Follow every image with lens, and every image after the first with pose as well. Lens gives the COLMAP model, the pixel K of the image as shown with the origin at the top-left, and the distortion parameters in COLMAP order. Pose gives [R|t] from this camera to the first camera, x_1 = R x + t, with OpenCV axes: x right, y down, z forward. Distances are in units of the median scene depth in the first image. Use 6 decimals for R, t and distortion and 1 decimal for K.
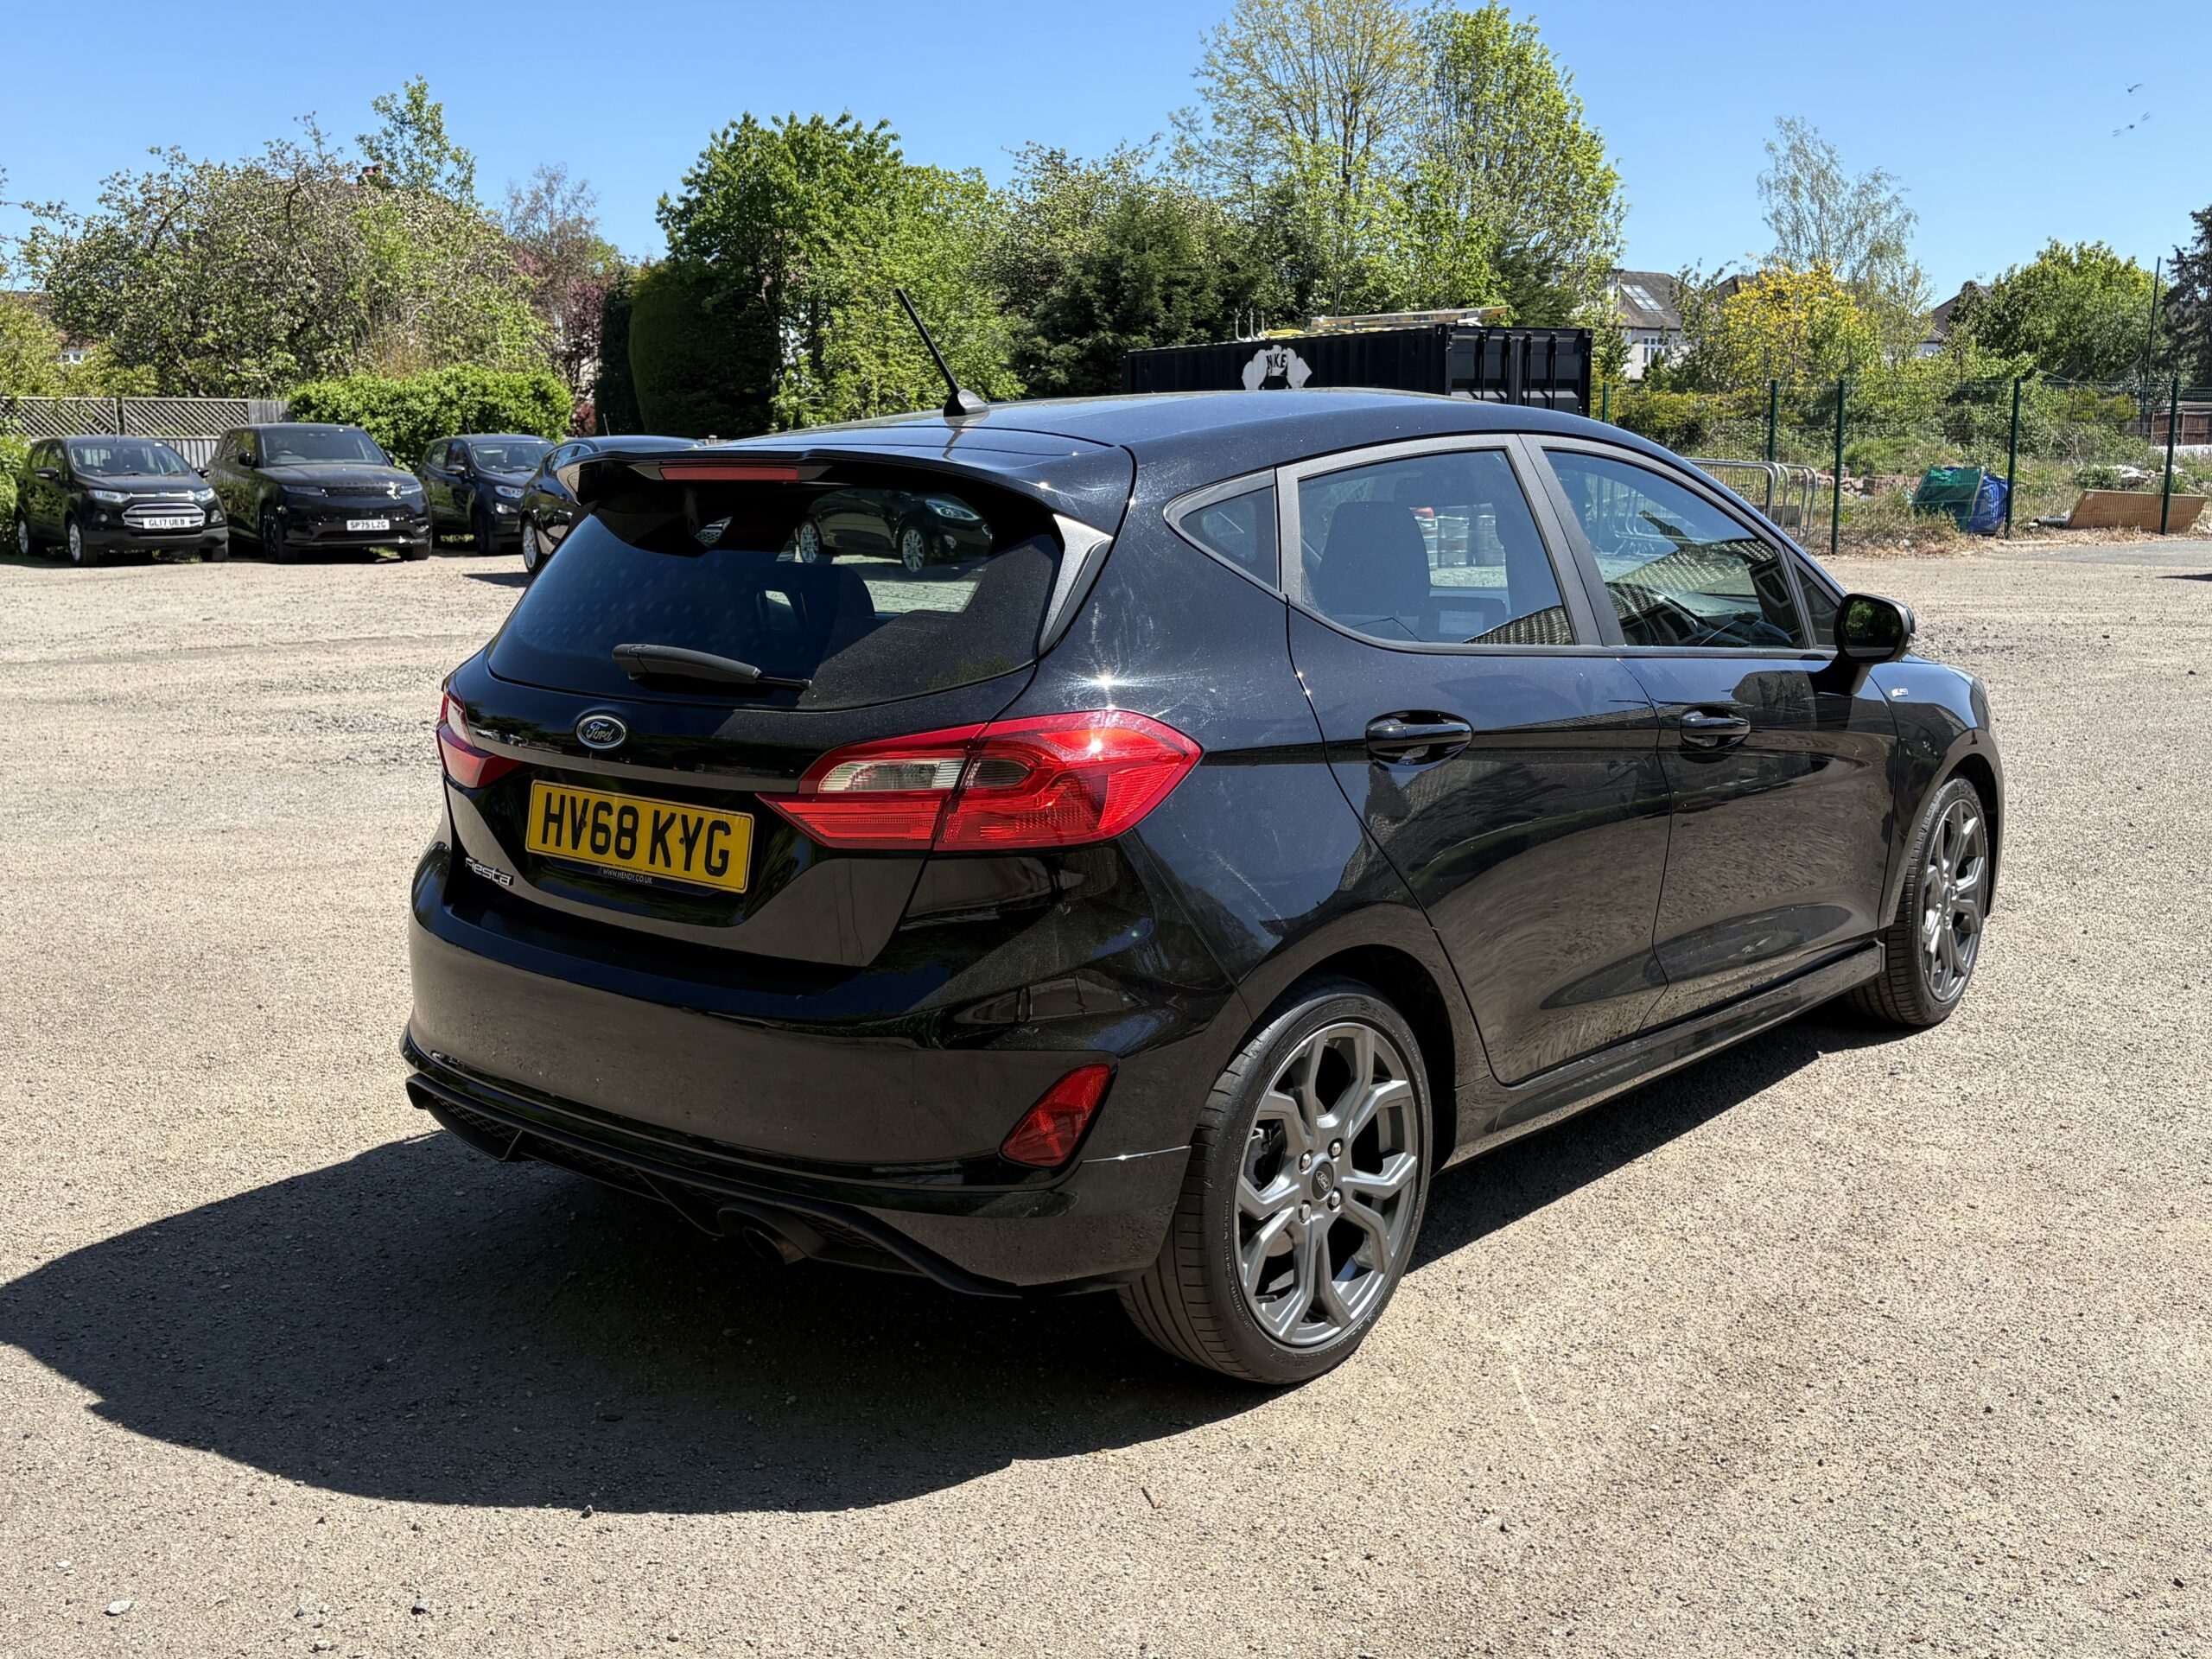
lens RADIAL K [[2098.5, 0, 1120.9], [0, 2098.5, 833.9], [0, 0, 1]] dist [0.009500, 0.053085]
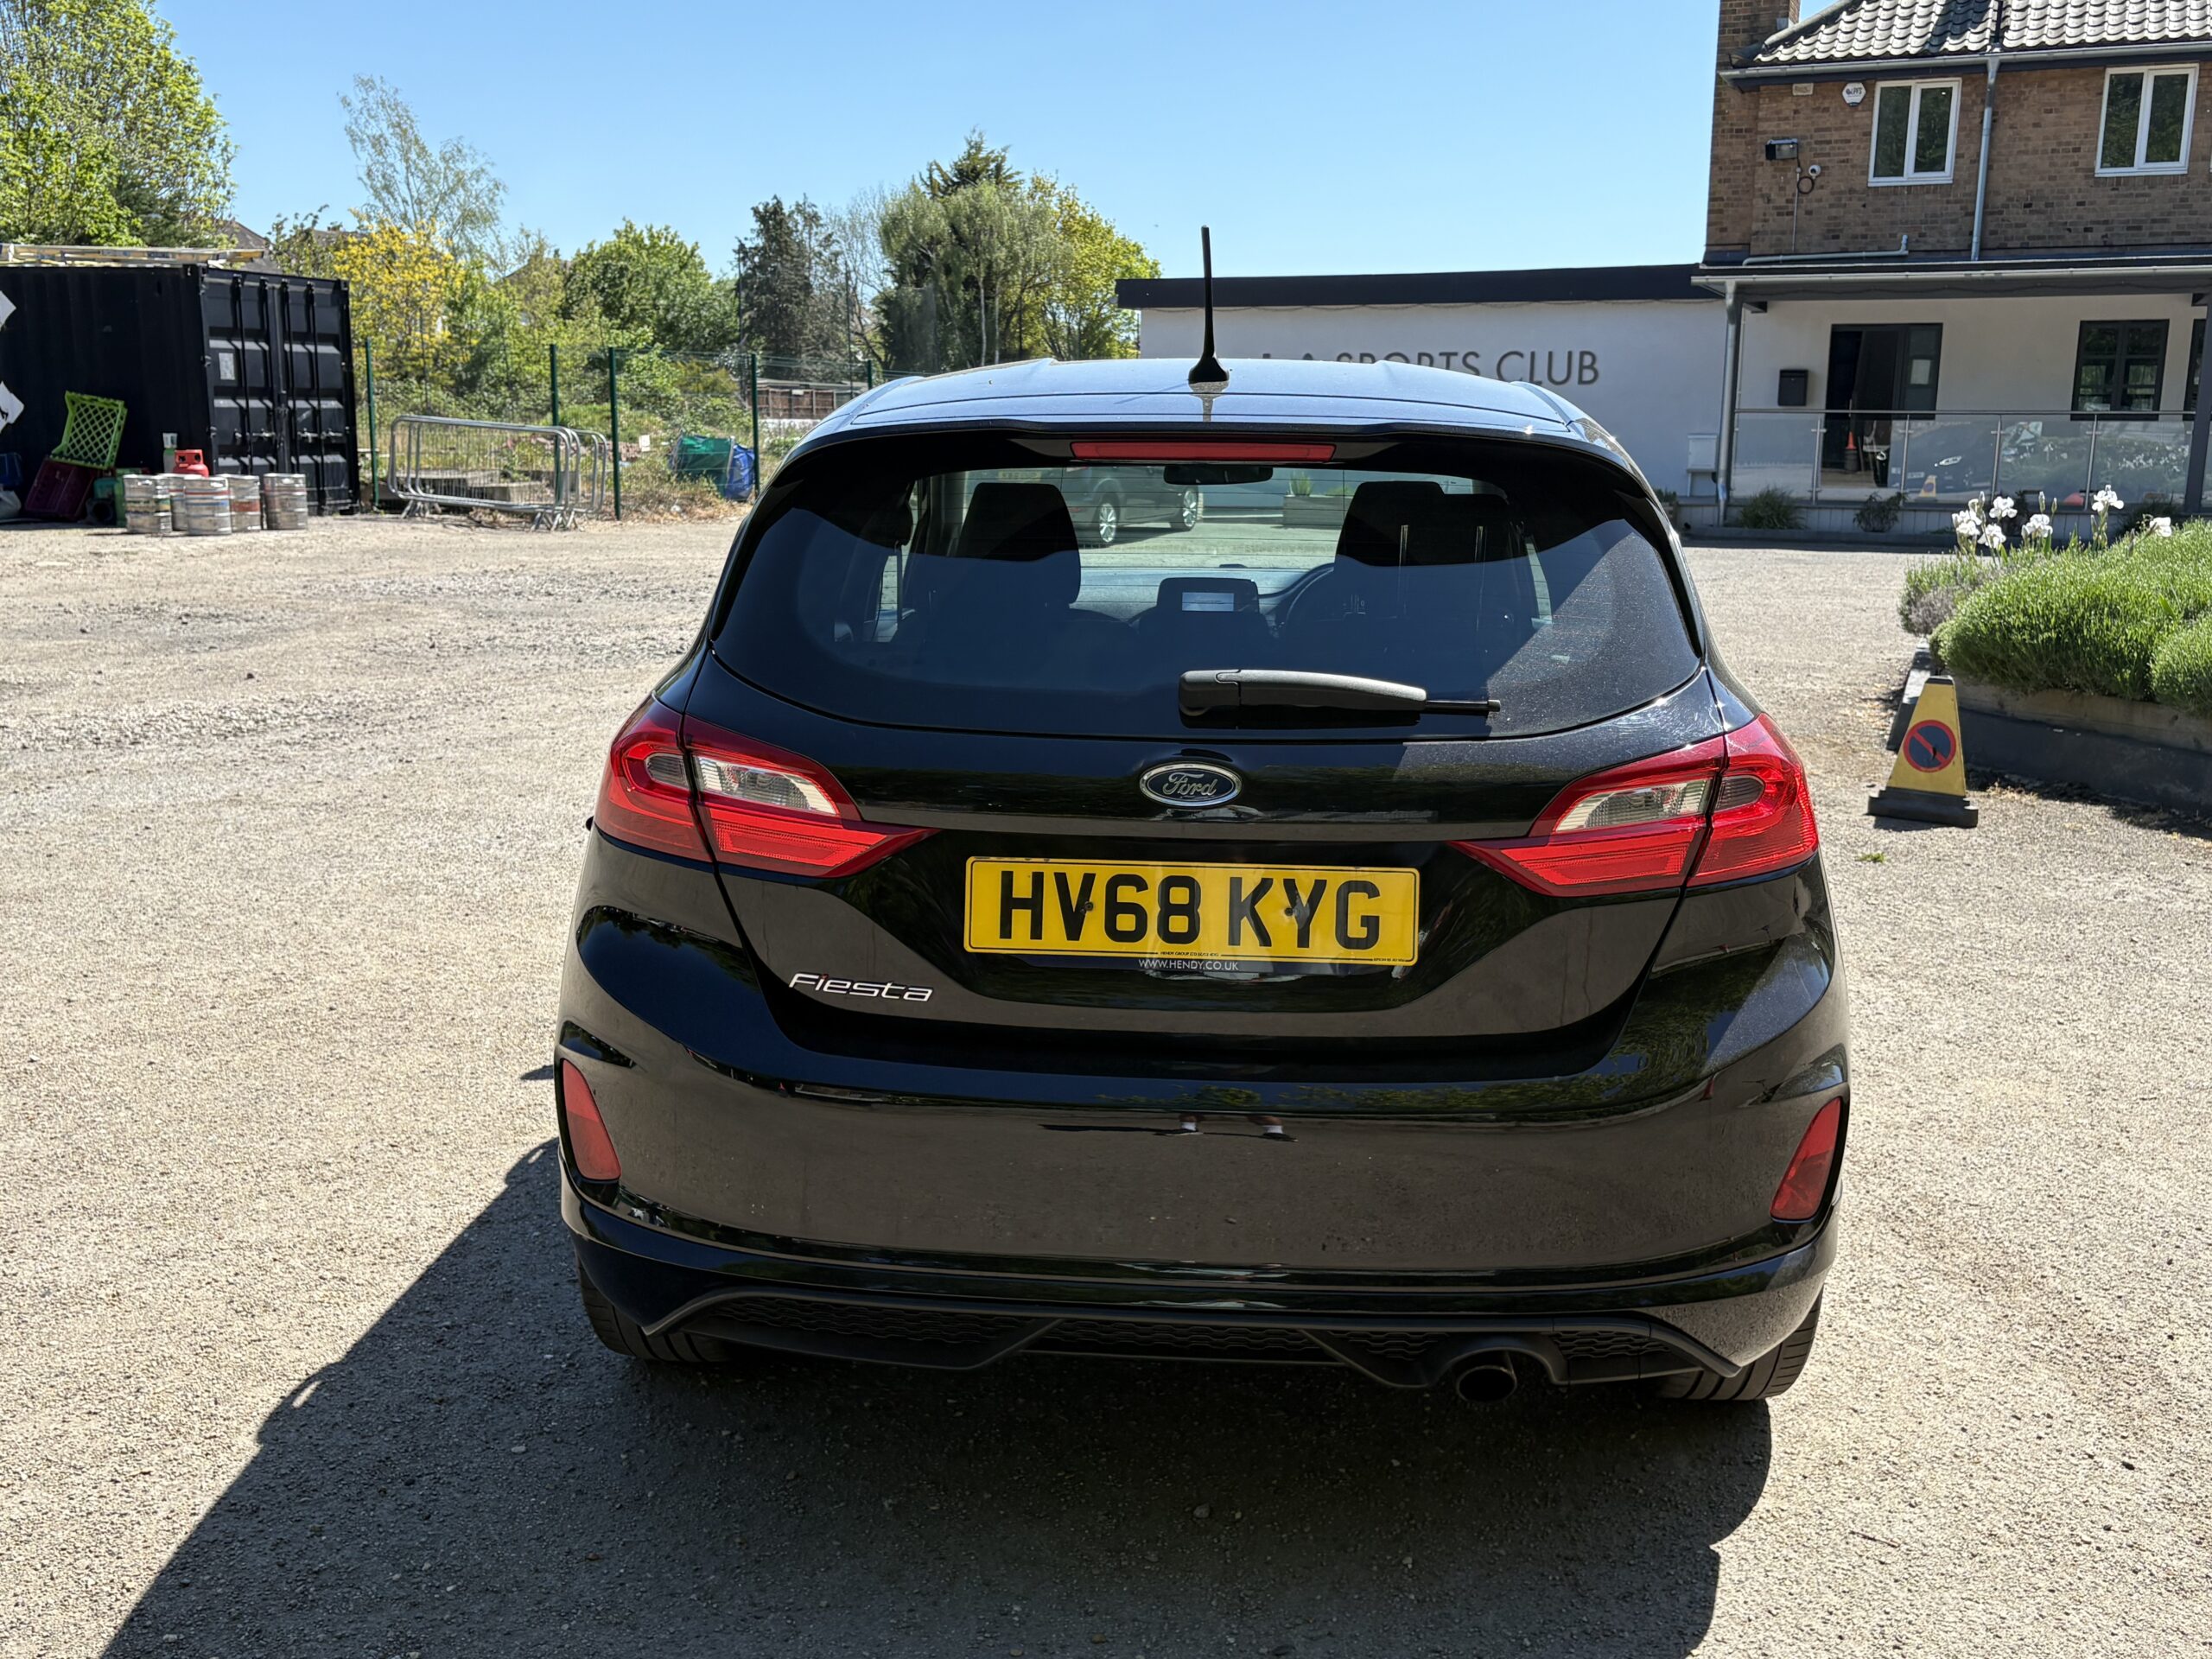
lens RADIAL K [[2098.5, 0, 1120.9], [0, 2098.5, 833.9], [0, 0, 1]] dist [0.009500, 0.053085]
pose [[0.807501, -0.095547, 0.582076, -0.684948], [0.085644, 0.995328, 0.044571, -0.063722], [-0.583615, 0.013861, 0.811912, 0.365812]]
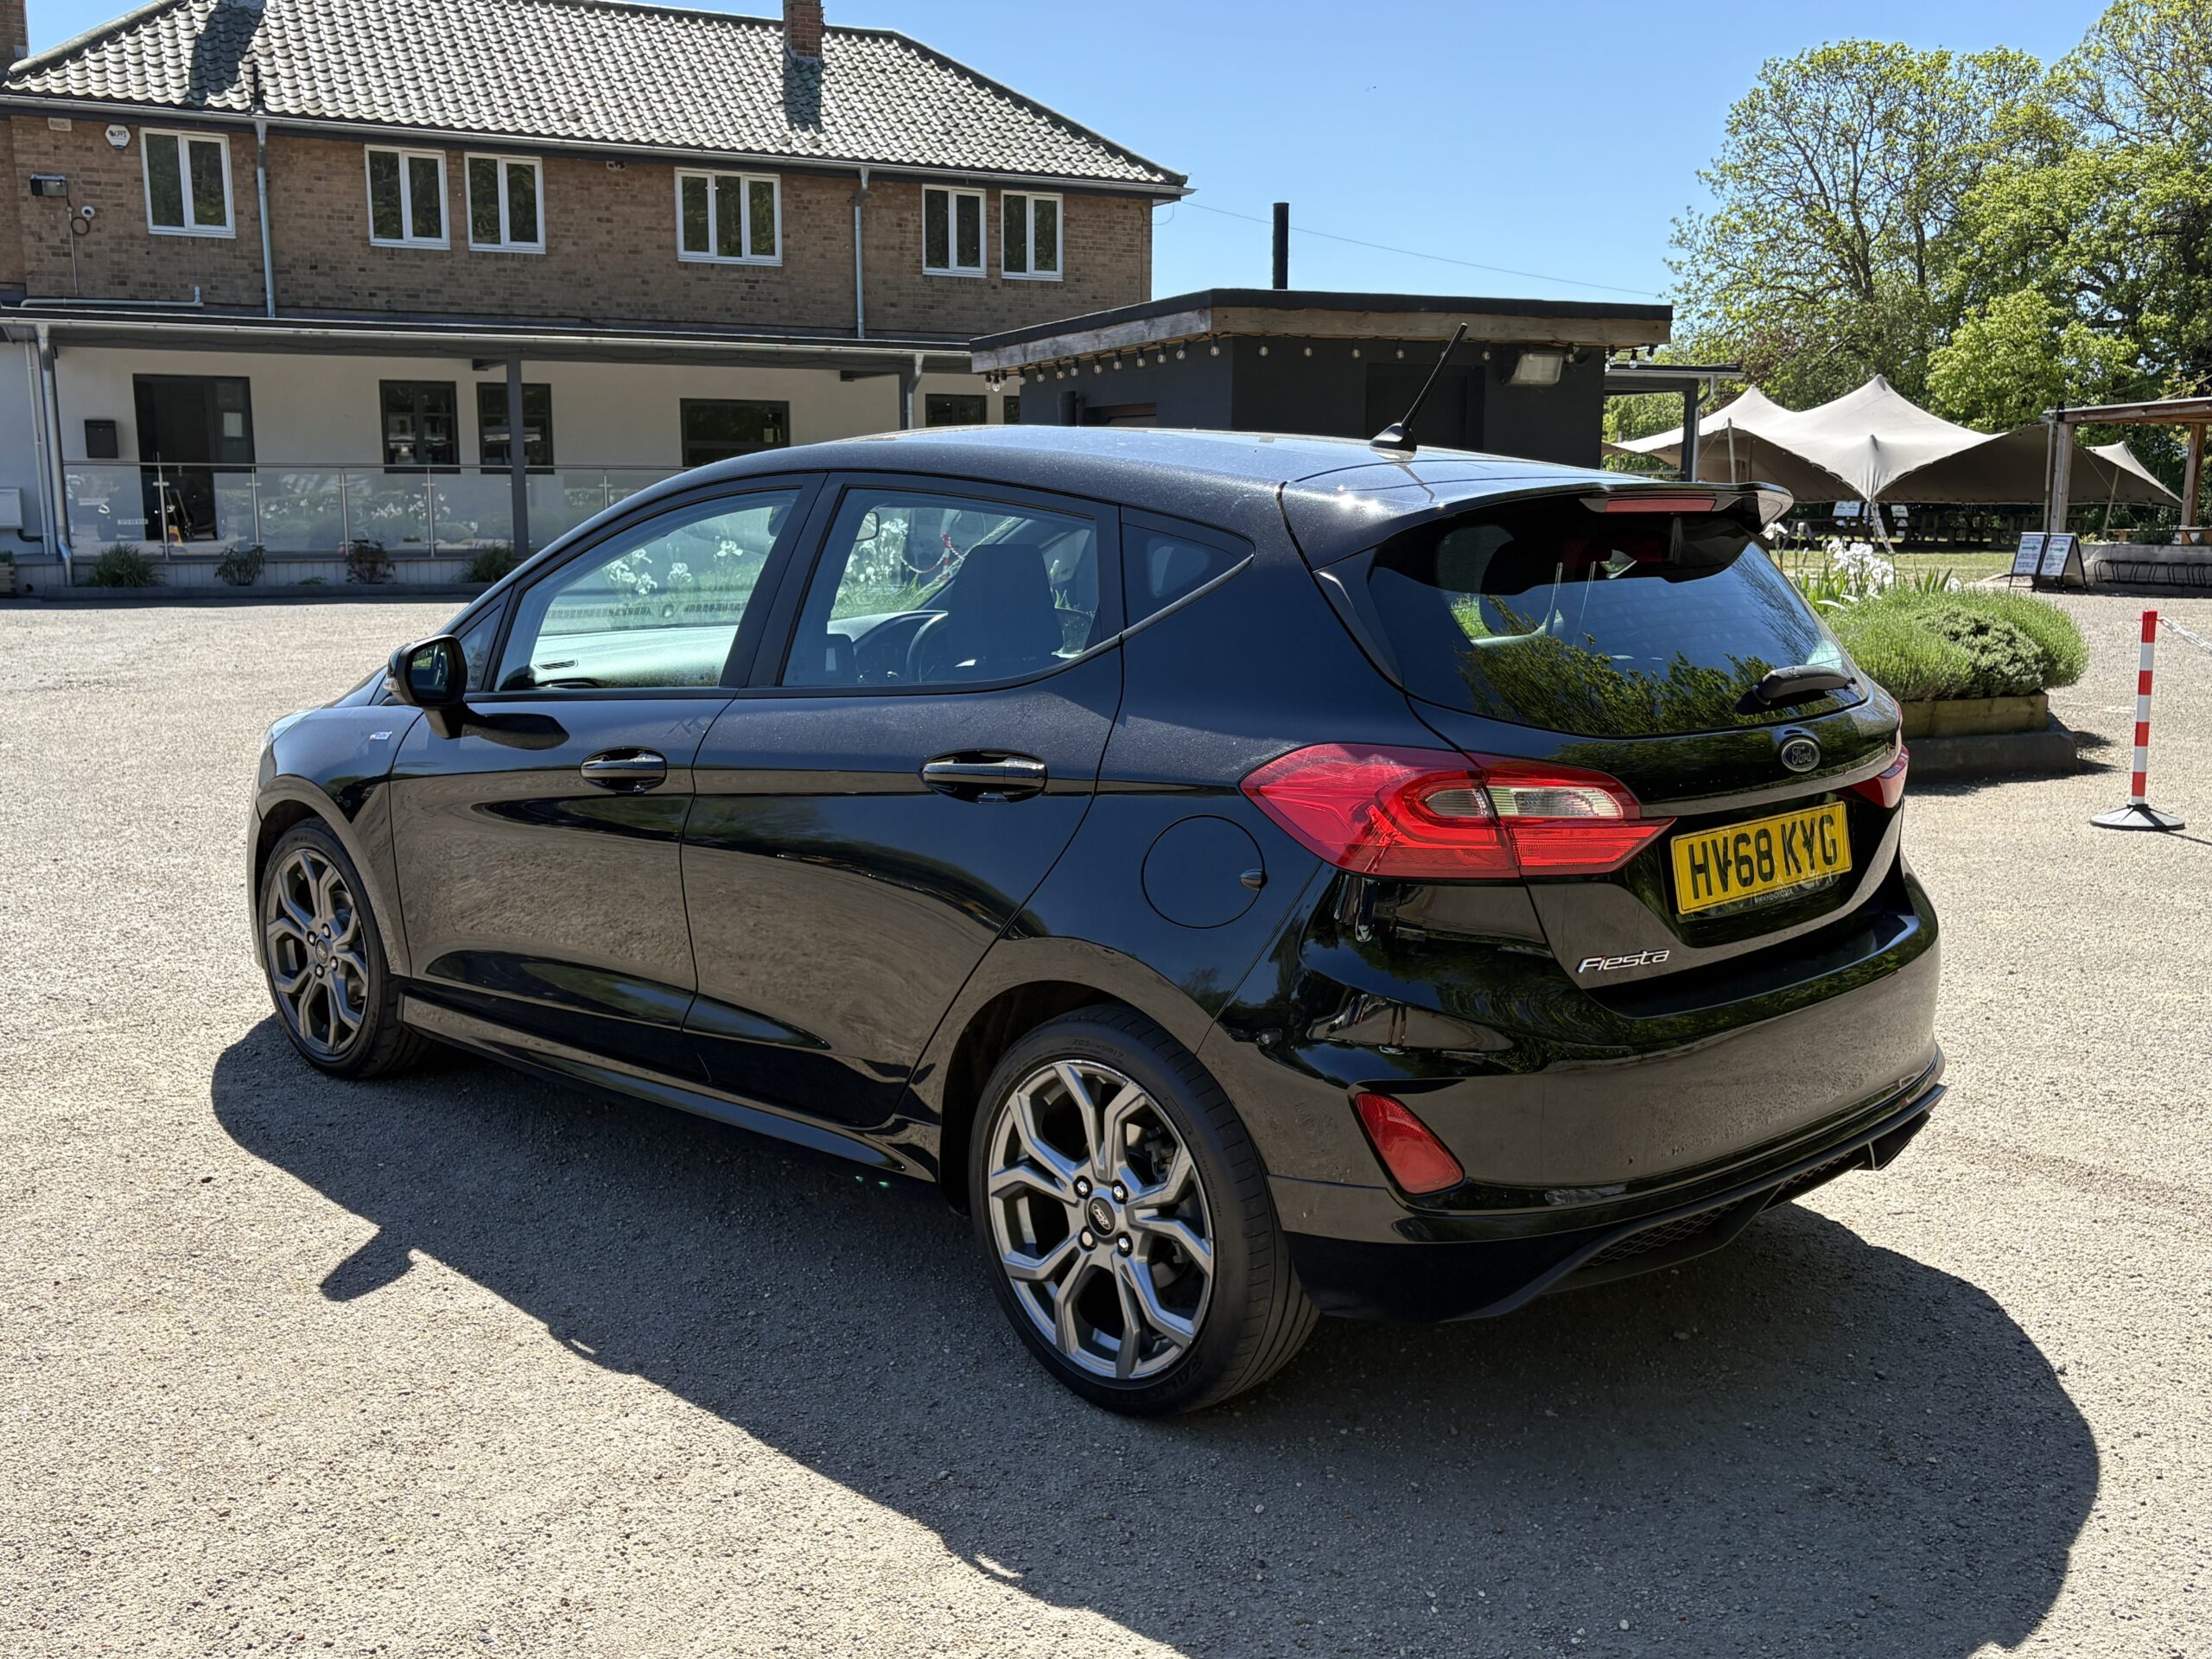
lens RADIAL K [[2098.5, 0, 1120.9], [0, 2098.5, 833.9], [0, 0, 1]] dist [0.009500, 0.053085]
pose [[0.098115, -0.153626, 0.983246, -1.236507], [0.173284, 0.975557, 0.135133, -0.198143], [-0.979972, 0.157122, 0.122338, 1.146277]]
